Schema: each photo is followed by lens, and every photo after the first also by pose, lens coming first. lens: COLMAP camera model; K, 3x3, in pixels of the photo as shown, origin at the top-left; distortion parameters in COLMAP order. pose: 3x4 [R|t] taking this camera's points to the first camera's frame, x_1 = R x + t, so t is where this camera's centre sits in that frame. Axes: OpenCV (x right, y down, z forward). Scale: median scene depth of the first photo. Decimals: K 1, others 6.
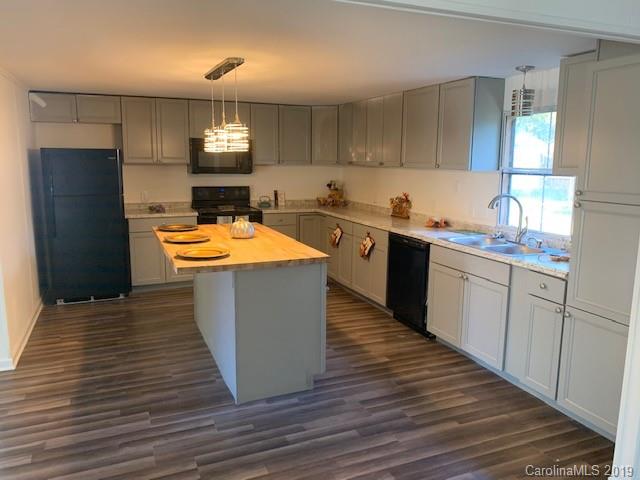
lens RADIAL K [[499.9, 0, 320.0], [0, 499.9, 240.0], [0, 0, 1]] dist [0.041670, -0.059352]
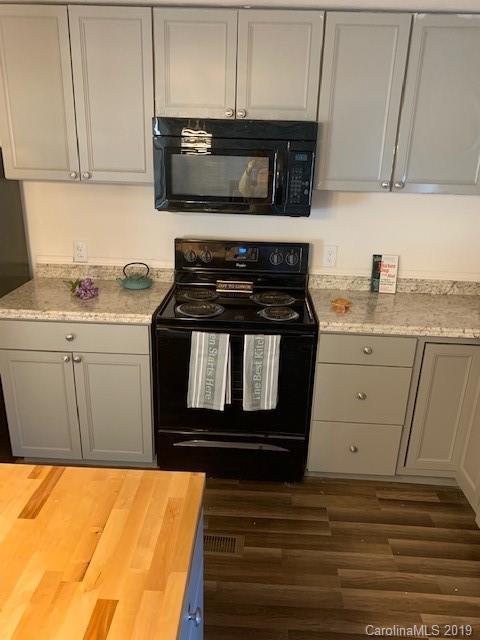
lens RADIAL K [[518.2, 0, 240.0], [0, 518.2, 320.0], [0, 0, 1]] dist [0.060832, -0.003277]
pose [[0.901002, 0.158265, -0.403915, -0.010768], [-0.088403, 0.978524, 0.186213, -0.126256], [0.424711, -0.132071, 0.895644, 0.617161]]
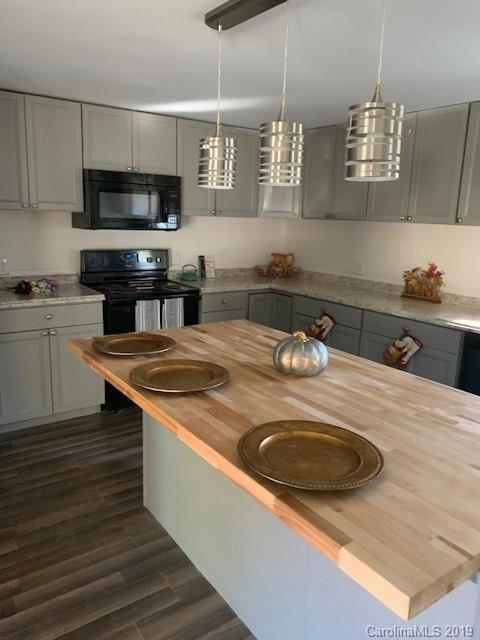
lens RADIAL K [[499.9, 0, 240.0], [0, 499.9, 320.0], [0, 0, 1]] dist [0.041670, -0.059352]
pose [[0.977652, -0.024538, 0.208794, -0.197725], [0.013718, 0.998494, 0.053112, -0.051241], [-0.209782, -0.049061, 0.976516, 0.351900]]
